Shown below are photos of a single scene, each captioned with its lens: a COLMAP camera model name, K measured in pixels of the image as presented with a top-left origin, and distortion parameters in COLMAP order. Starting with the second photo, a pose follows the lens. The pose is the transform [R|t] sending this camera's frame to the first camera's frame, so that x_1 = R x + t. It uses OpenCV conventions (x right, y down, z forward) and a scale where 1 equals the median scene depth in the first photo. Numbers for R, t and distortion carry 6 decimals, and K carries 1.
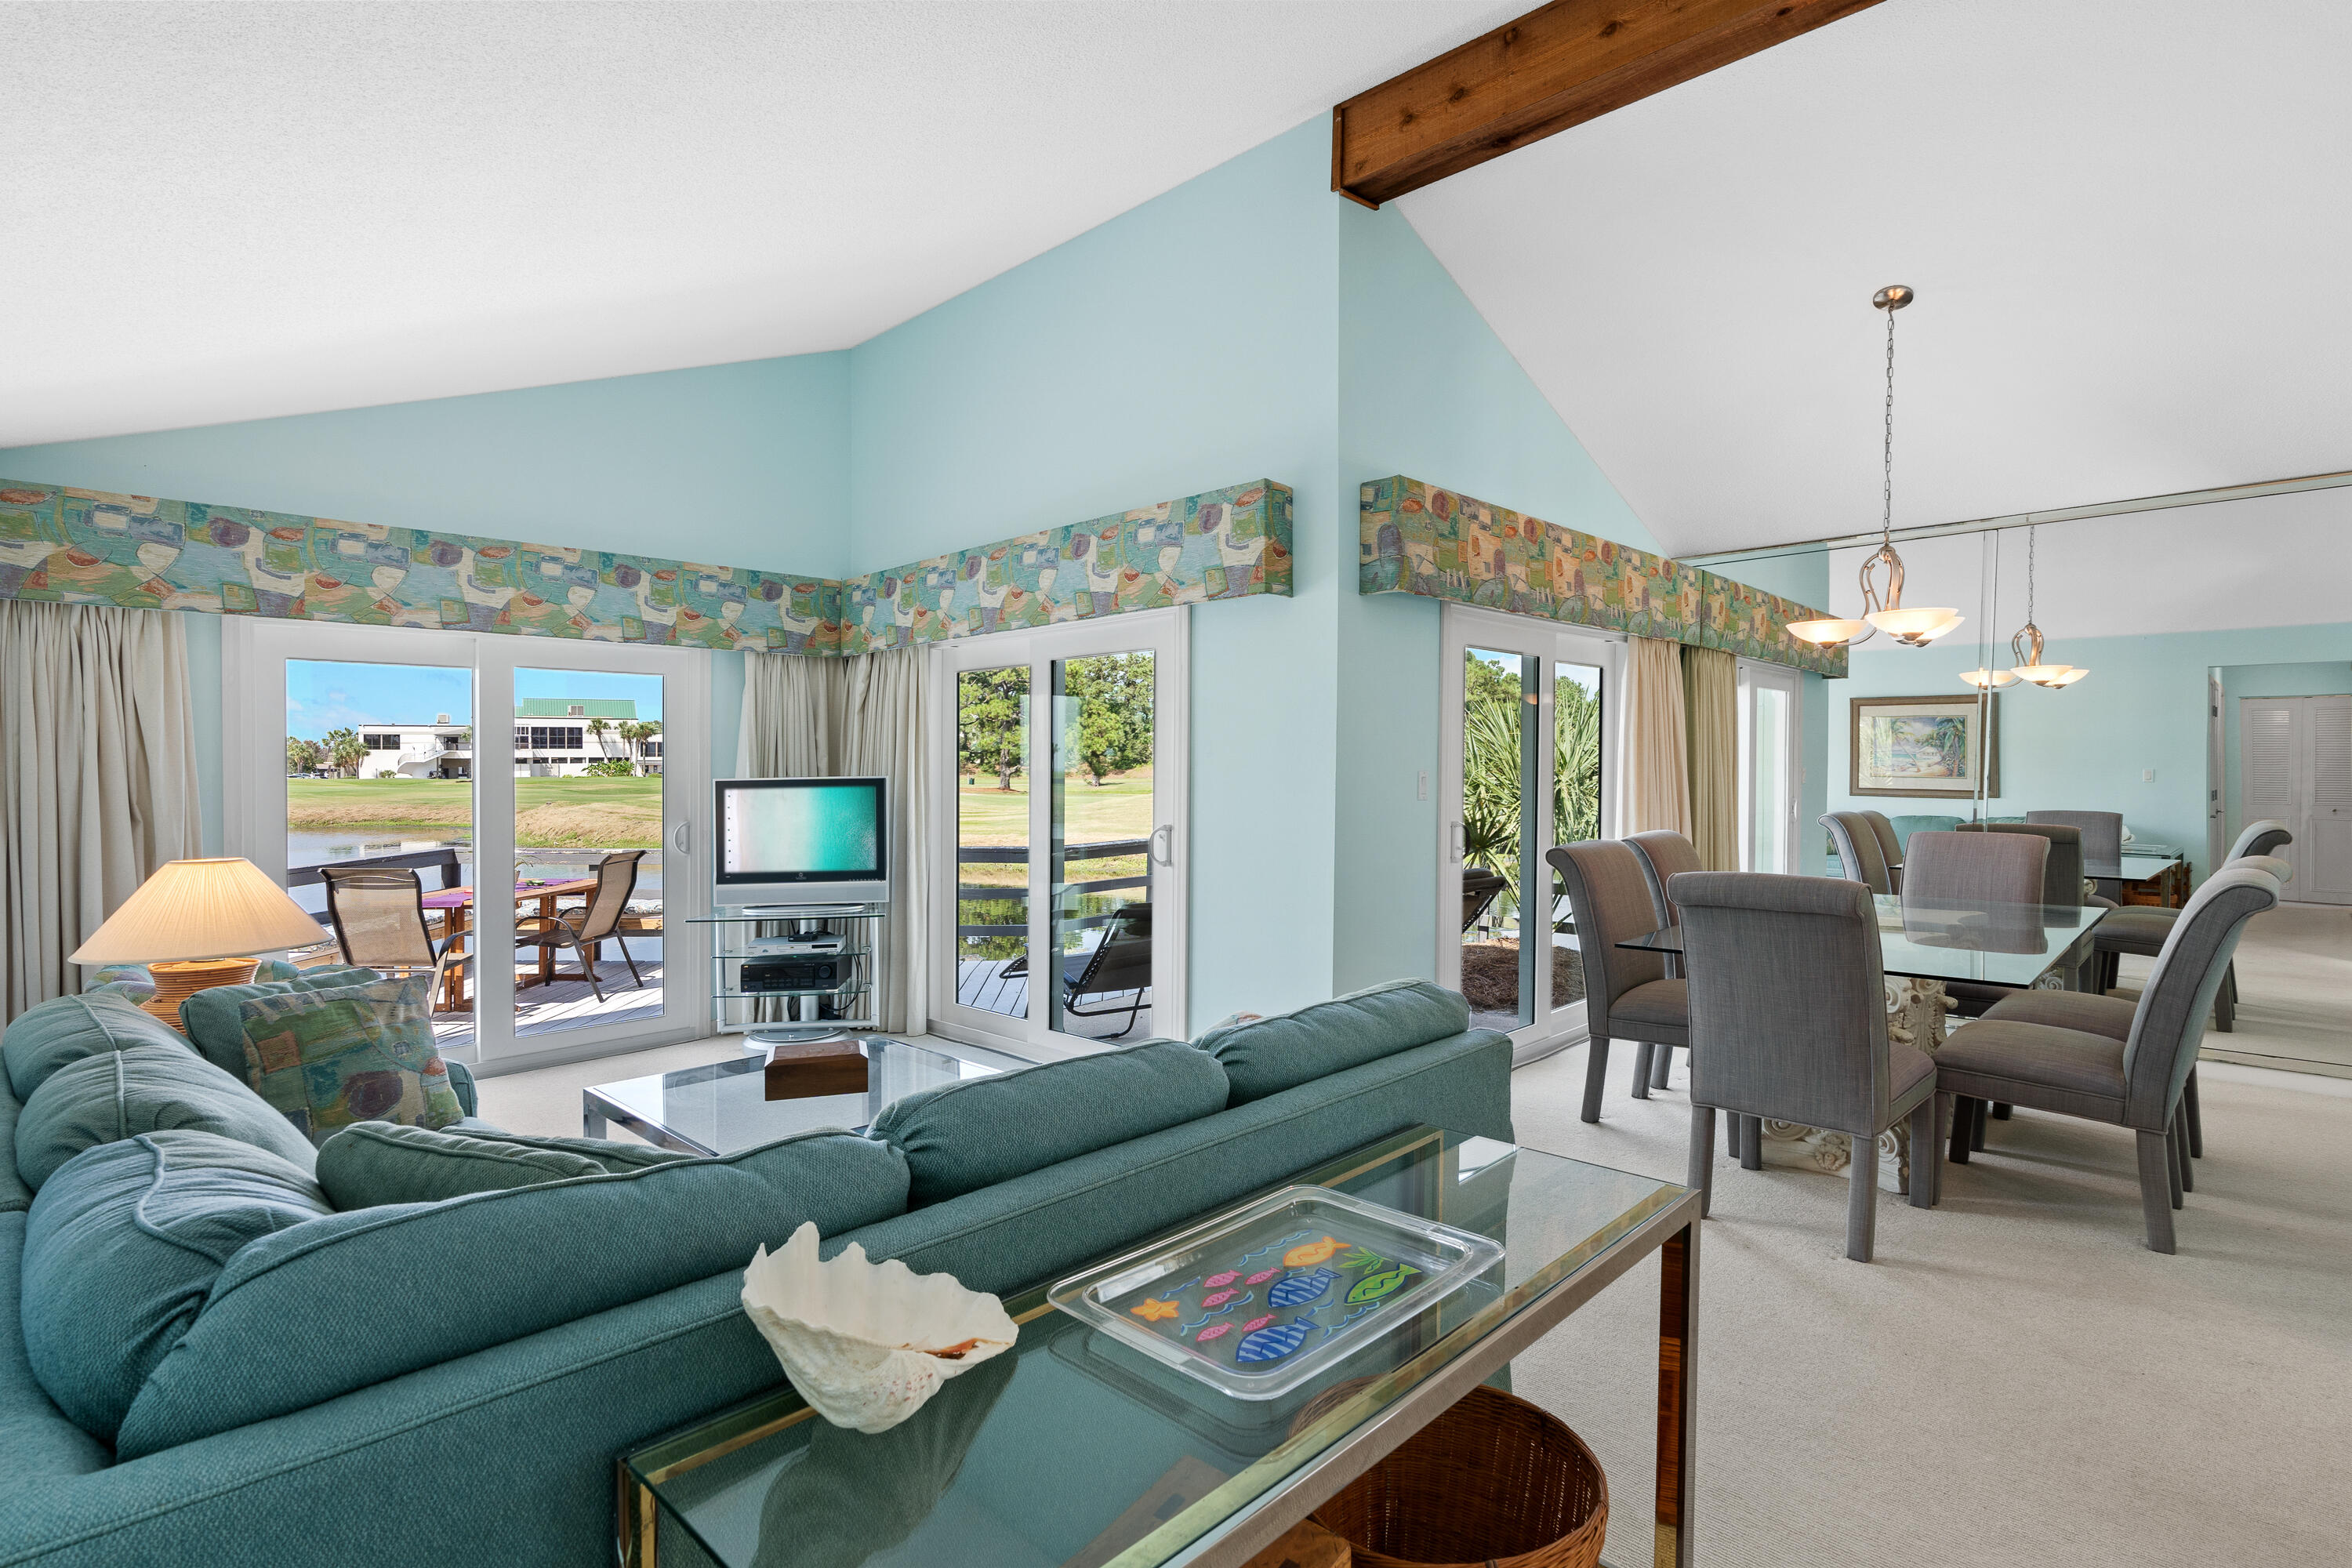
lens RADIAL K [[1158.2, 0, 1182.9], [0, 1158.2, 773.5], [0, 0, 1]] dist [0.000839, -0.000469]
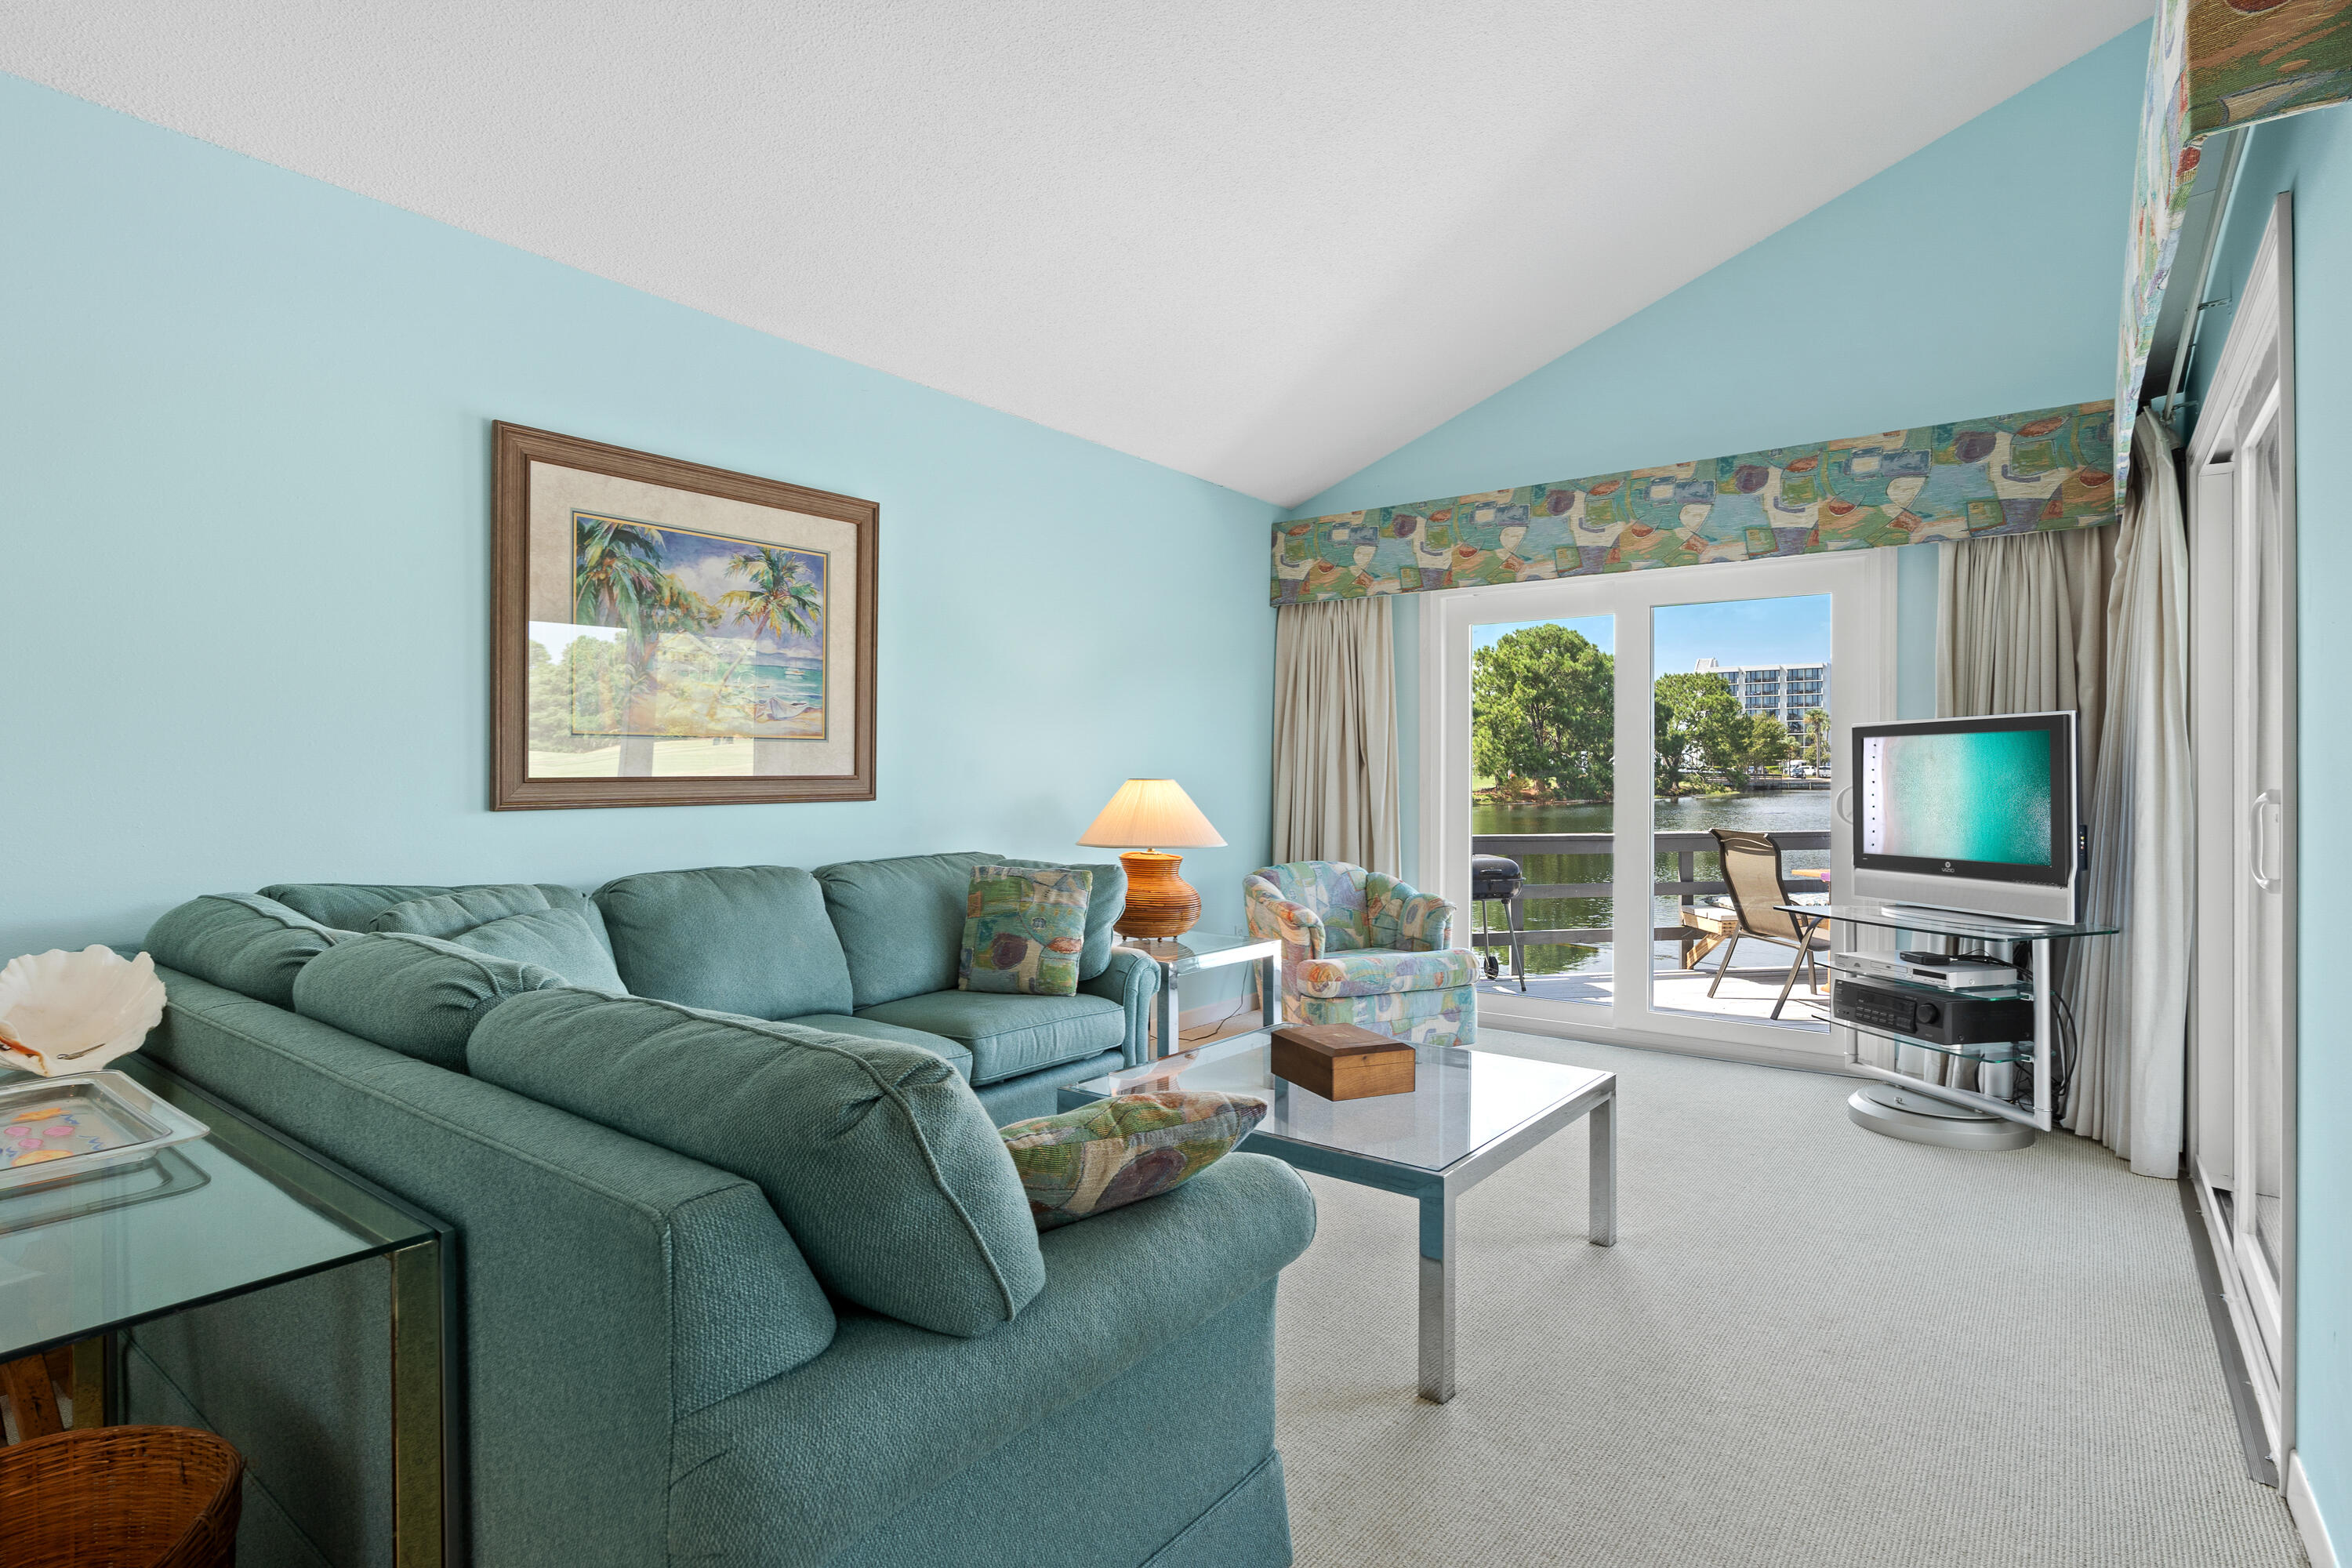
lens RADIAL K [[1193.1, 0, 1165.6], [0, 1193.1, 769.8], [0, 0, 1]] dist [-0.010851, 0.007412]
pose [[0.112359, 0.009123, -0.993626, 0.332050], [-0.003205, 0.999956, 0.008819, 0.031692], [0.993663, 0.002194, 0.112383, 0.527252]]
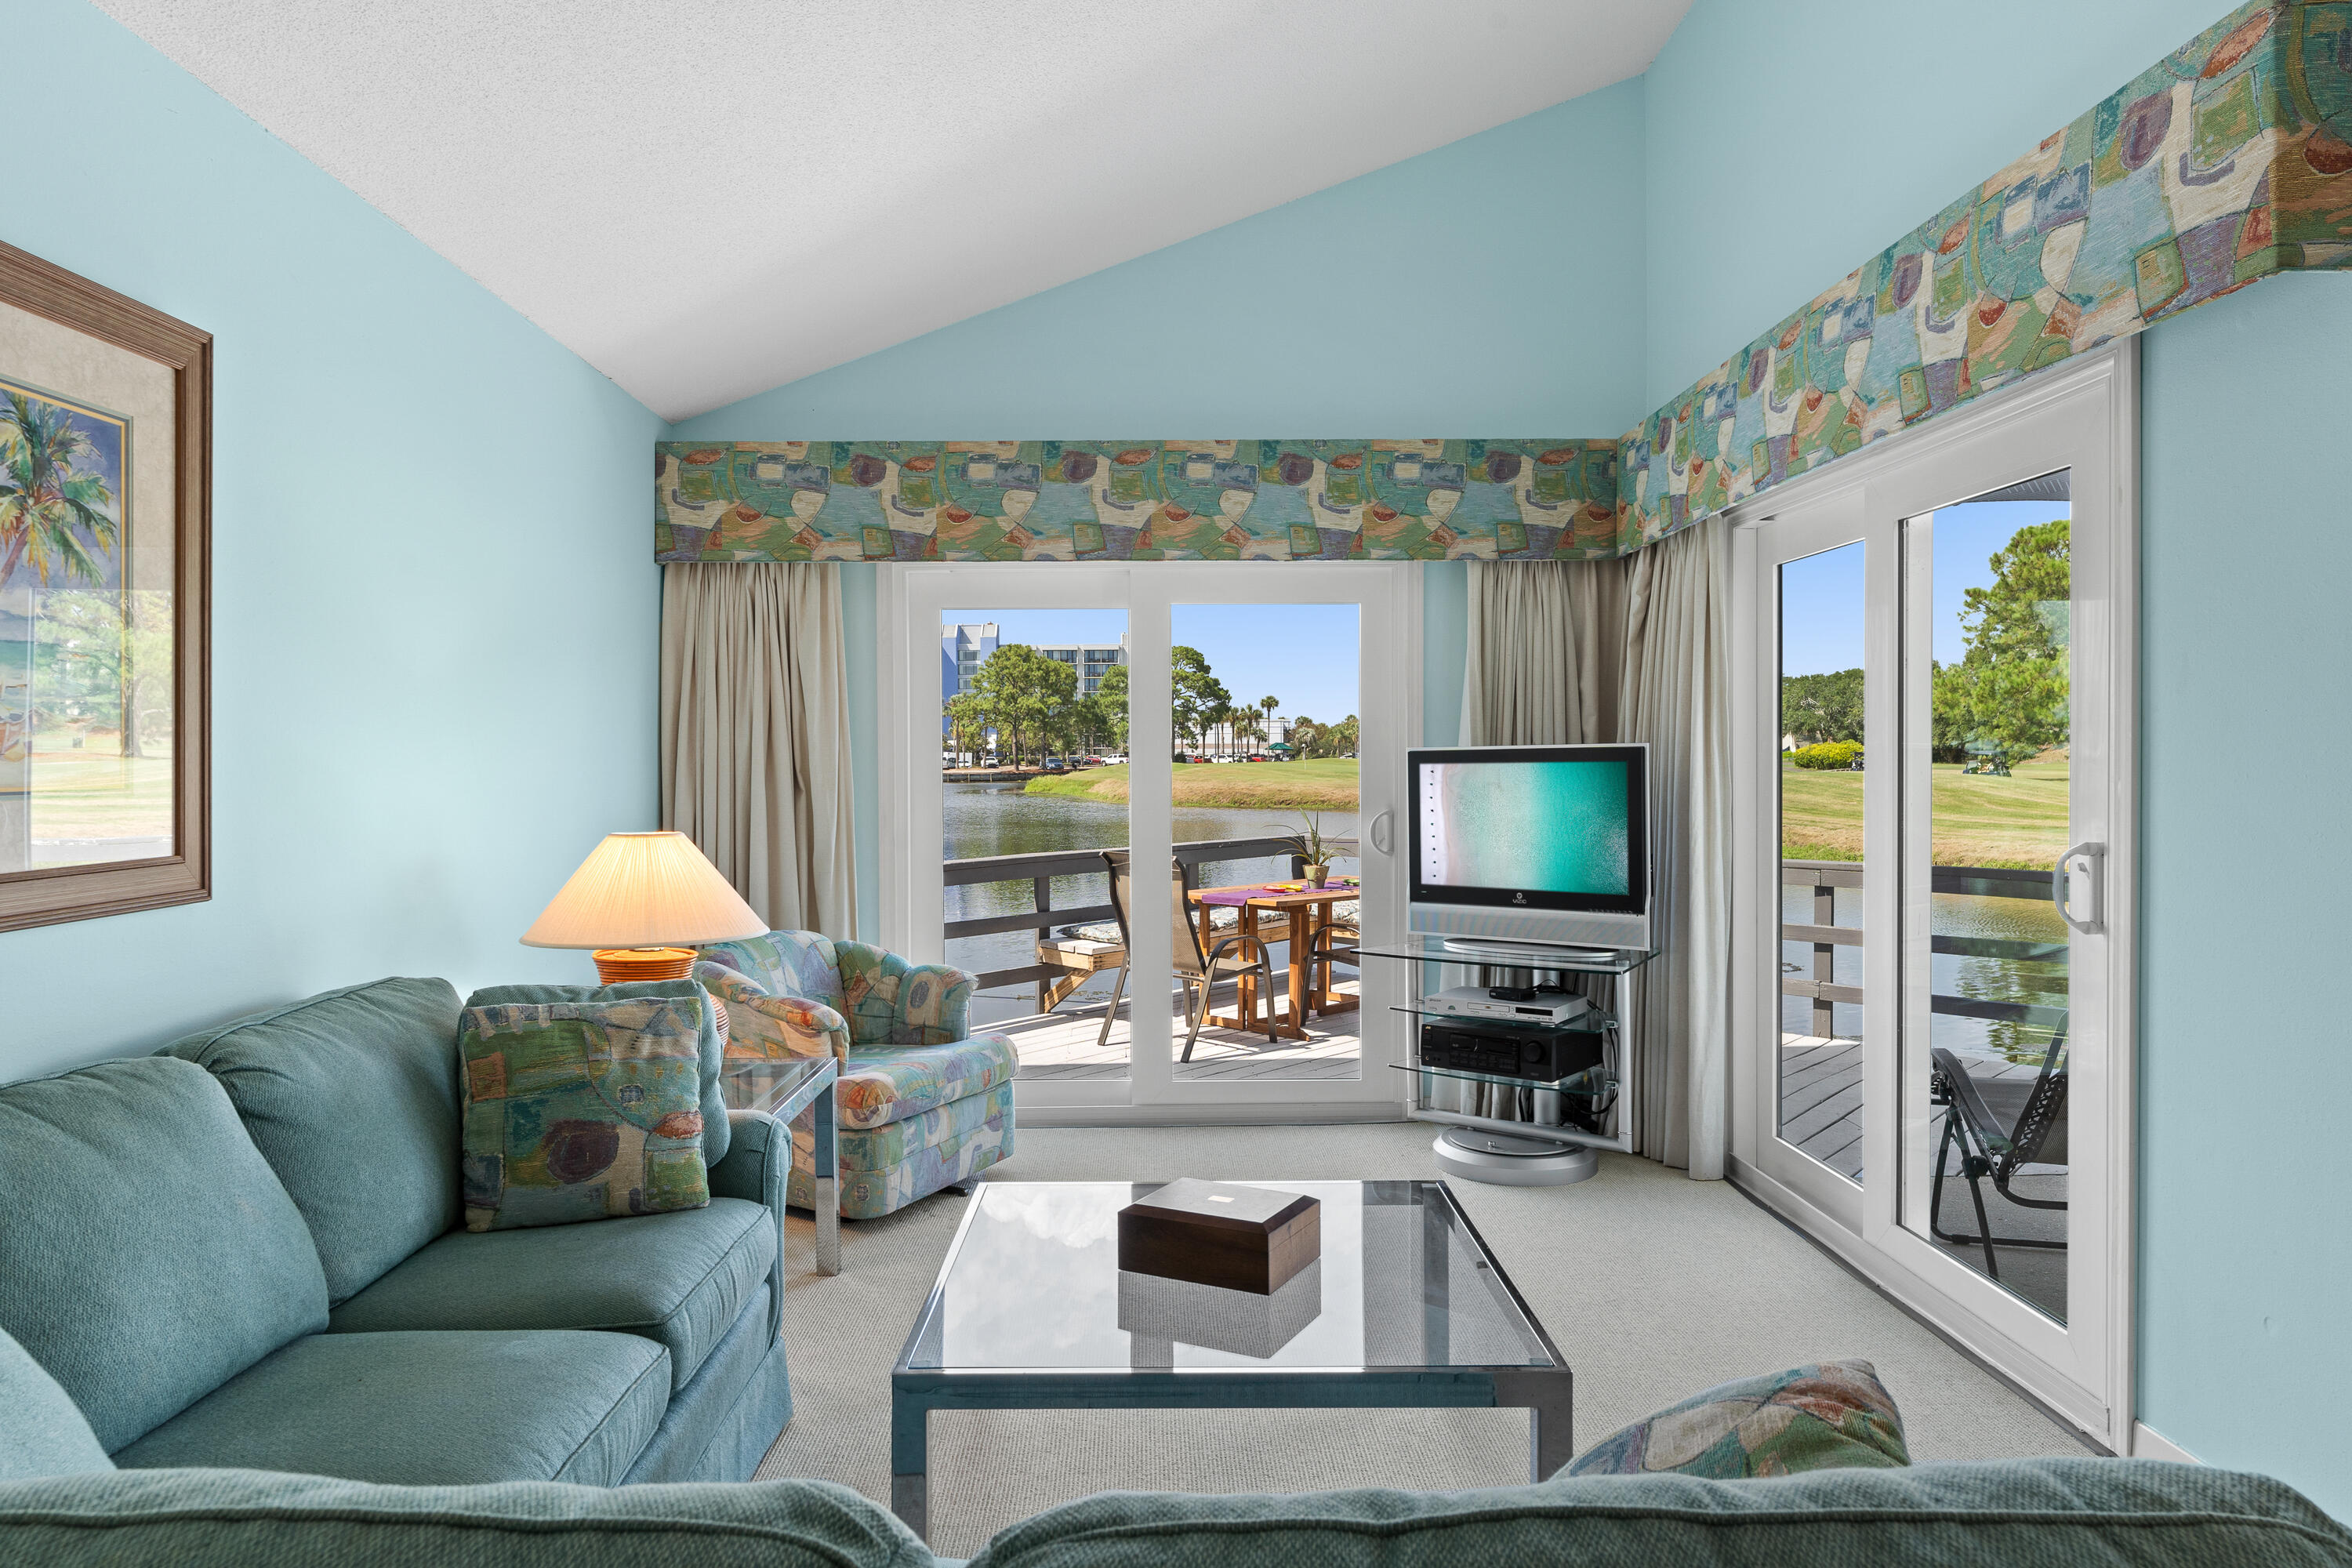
lens RADIAL K [[1479.4, 0, 1170.8], [0, 1479.4, 776.6], [0, 0, 1]] dist [-0.008945, 0.014158]
pose [[0.707447, 0.014455, -0.706618, 0.132401], [-0.002420, 0.999835, 0.018030, 0.006925], [0.706762, -0.011045, 0.707365, 0.303977]]
